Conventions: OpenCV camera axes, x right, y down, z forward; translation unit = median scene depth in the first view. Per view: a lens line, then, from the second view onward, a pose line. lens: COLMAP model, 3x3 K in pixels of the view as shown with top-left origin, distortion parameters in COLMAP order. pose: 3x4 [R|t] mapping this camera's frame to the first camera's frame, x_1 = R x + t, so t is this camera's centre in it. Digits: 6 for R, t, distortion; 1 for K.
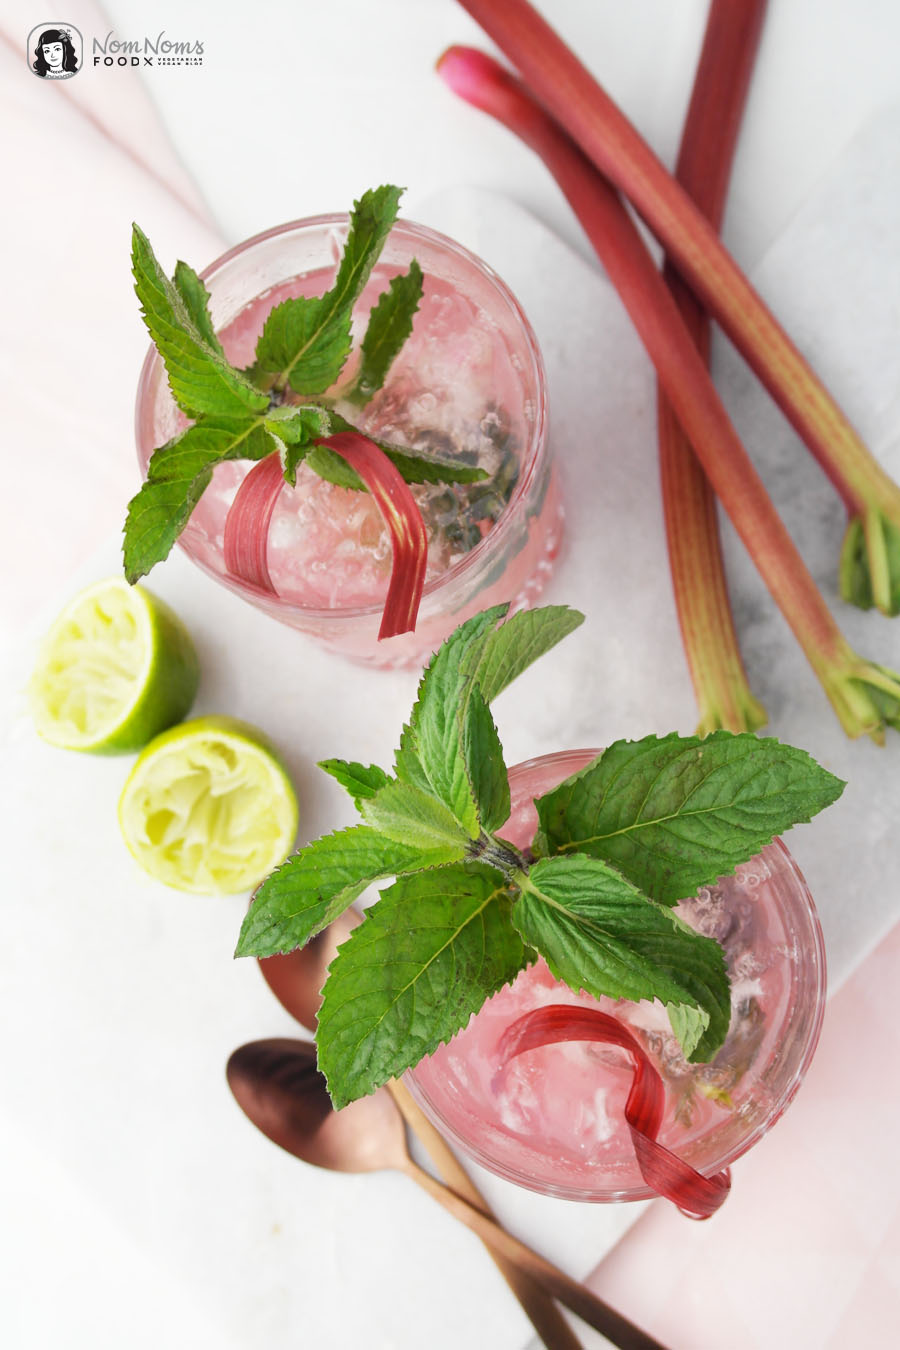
lens RADIAL K [[1792.3, 0, 450.0], [0, 1792.3, 675.0], [0, 0, 1]] dist [0.022915, -0.033616]
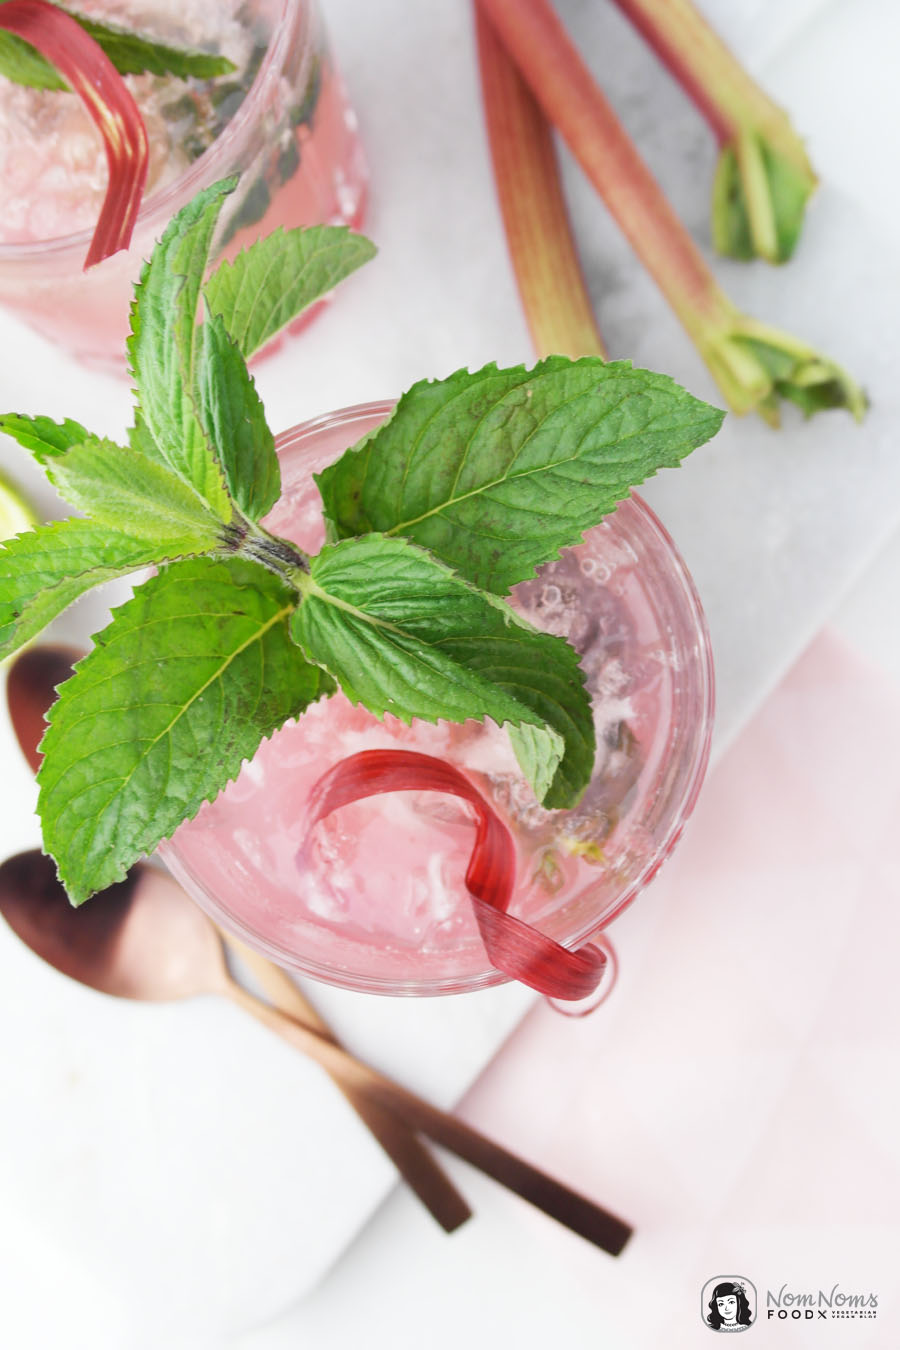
lens RADIAL K [[1792.3, 0, 450.0], [0, 1792.3, 675.0], [0, 0, 1]] dist [0.022915, -0.033616]
pose [[0.996231, -0.074005, 0.045245, 0.063944], [0.070538, 0.994765, 0.073943, 0.101730], [-0.050480, -0.070472, 0.996236, 0.252001]]
